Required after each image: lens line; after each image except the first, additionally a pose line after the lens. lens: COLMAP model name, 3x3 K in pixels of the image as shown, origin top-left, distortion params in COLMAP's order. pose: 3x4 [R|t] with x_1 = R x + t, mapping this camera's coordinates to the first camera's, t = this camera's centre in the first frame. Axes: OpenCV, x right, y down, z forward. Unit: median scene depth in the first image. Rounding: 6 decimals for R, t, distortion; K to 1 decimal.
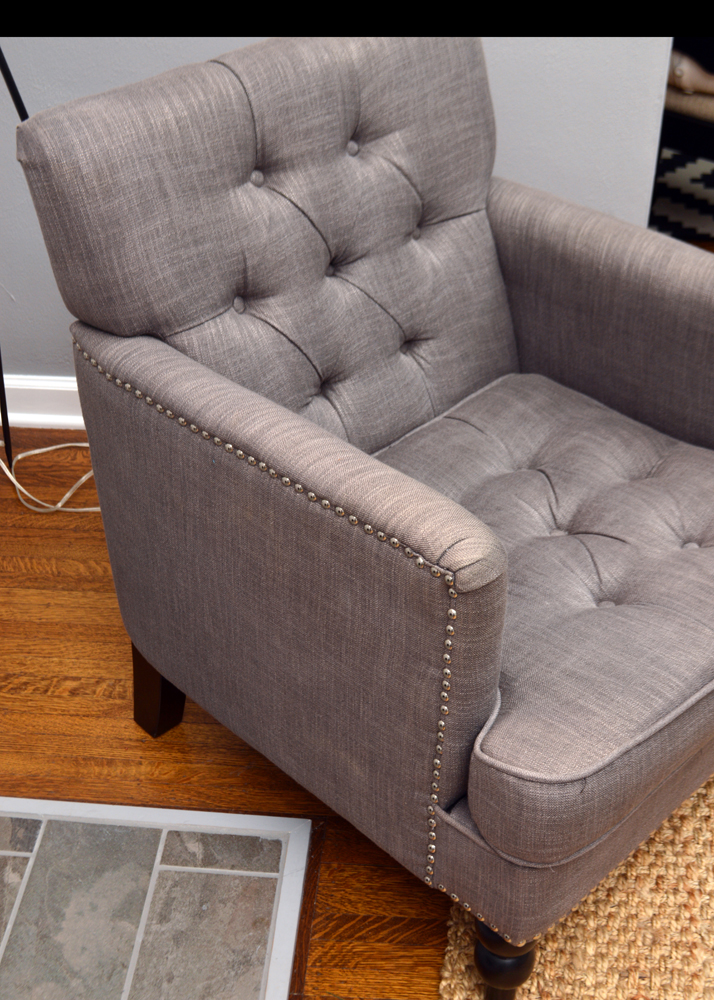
lens RADIAL K [[1348.1, 0, 365.7], [0, 1348.1, 532.6], [0, 0, 1]] dist [-0.029385, 0.000000]
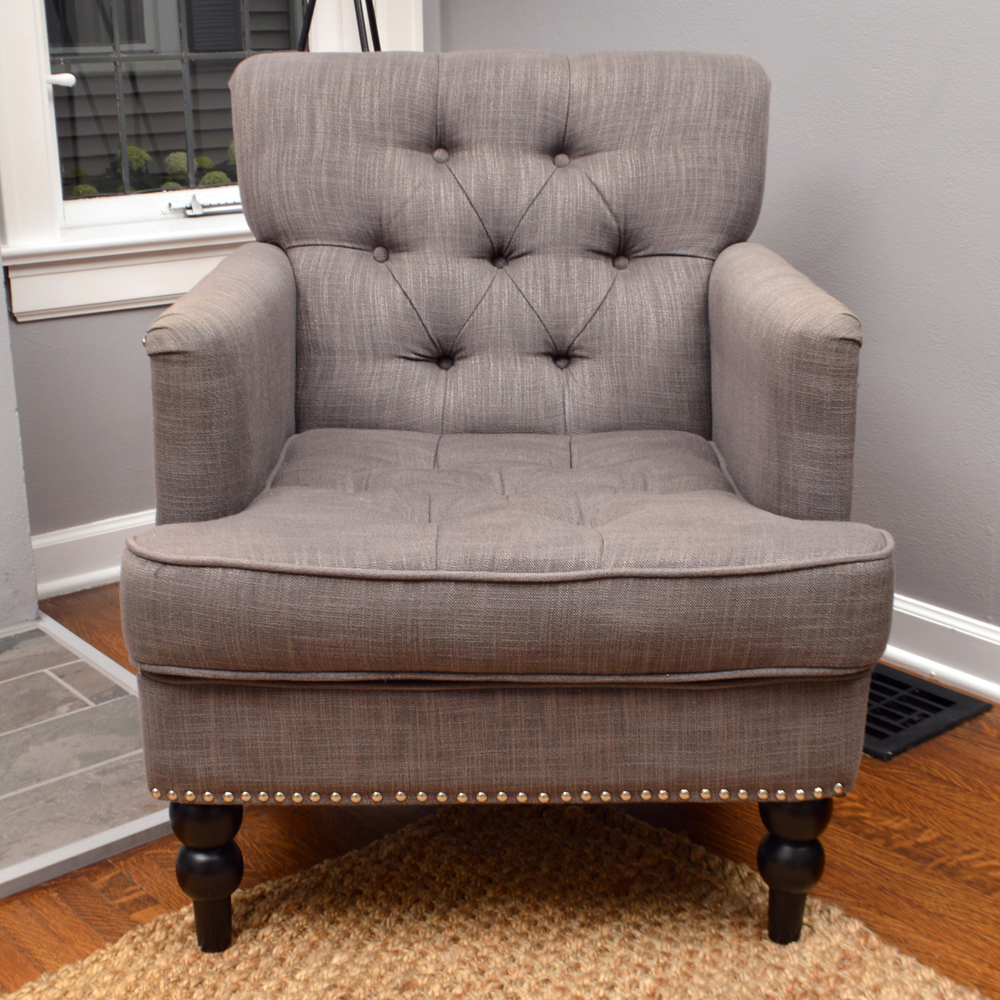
lens RADIAL K [[1539.5, 0, 497.2], [0, 1539.5, 501.6], [0, 0, 1]] dist [-0.024199, 0.000000]
pose [[0.704009, 0.207509, -0.679199, 0.811186], [-0.429406, 0.886119, -0.174364, 0.174202], [0.565669, 0.414406, 0.712942, 0.235586]]
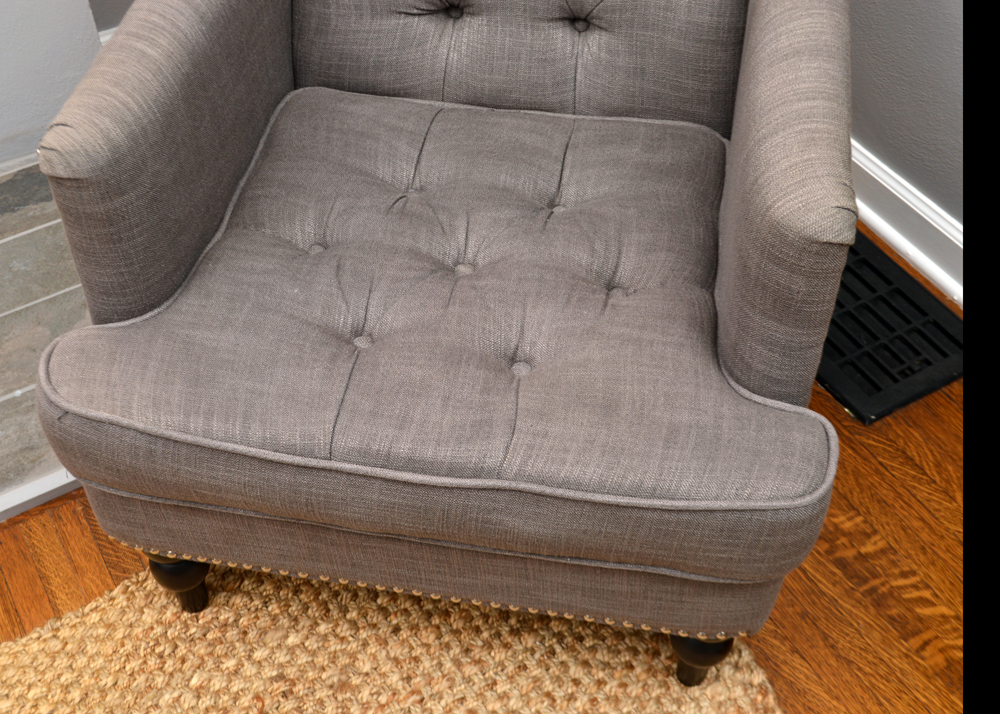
lens RADIAL K [[1221.8, 0, 464.4], [0, 1221.8, 363.7], [0, 0, 1]] dist [-0.024353, 0.000000]
pose [[0.554589, 0.609626, -0.566380, 0.597362], [-0.485974, 0.789793, 0.374241, -0.234818], [0.675470, 0.067695, 0.734273, 0.404955]]
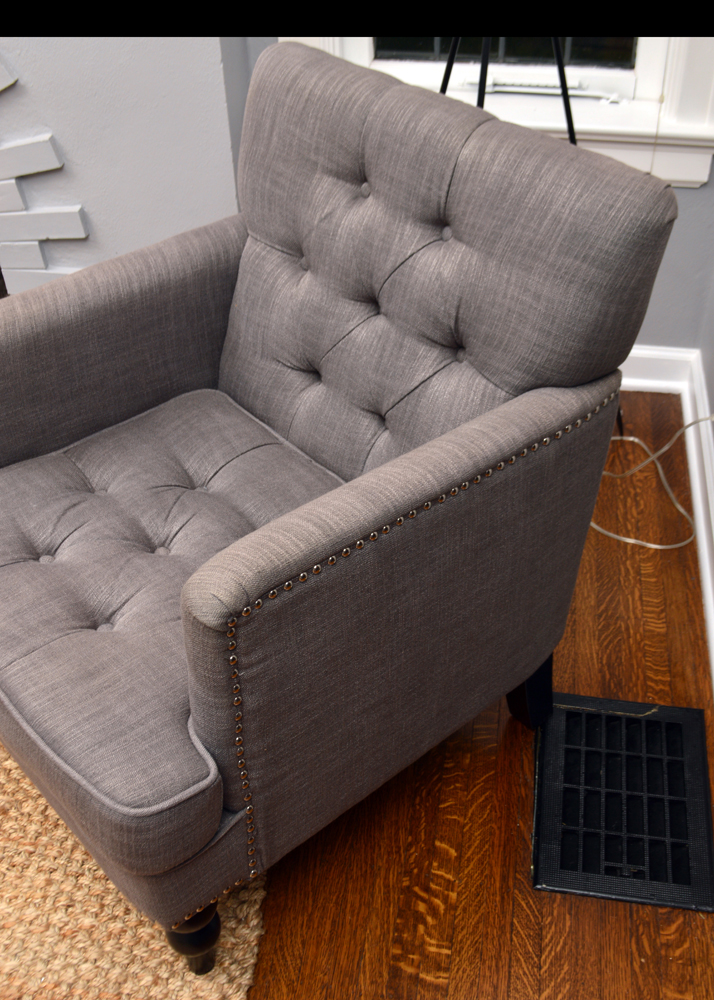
lens RADIAL K [[1141.2, 0, 356.5], [0, 1141.2, 536.6], [0, 0, 1]] dist [-0.017016, 0.000000]
pose [[-0.086085, 0.650182, -0.754886, 0.784175], [-0.594560, 0.574457, 0.562581, -0.593541], [0.799429, 0.497255, 0.337121, 0.769003]]
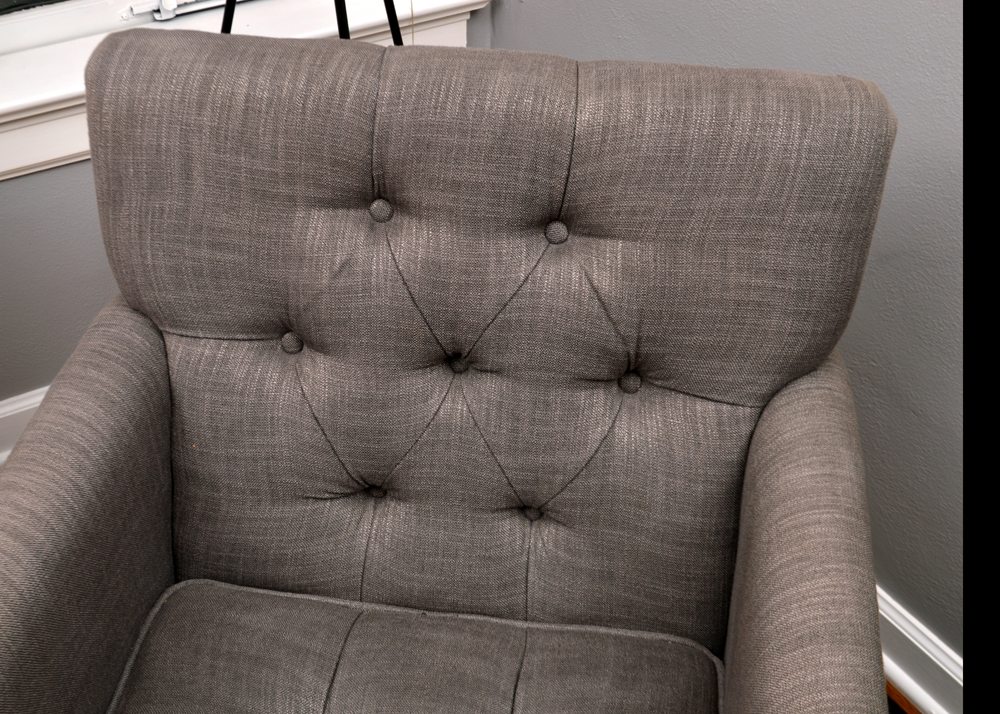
lens RADIAL K [[1348.1, 0, 464.2], [0, 1348.1, 357.0], [0, 0, 1]] dist [-0.029385, 0.000000]
pose [[0.585882, 0.496806, -0.640255, 0.439176], [-0.496786, 0.844373, 0.200593, -0.346585], [0.640270, 0.200546, 0.741509, 0.463275]]
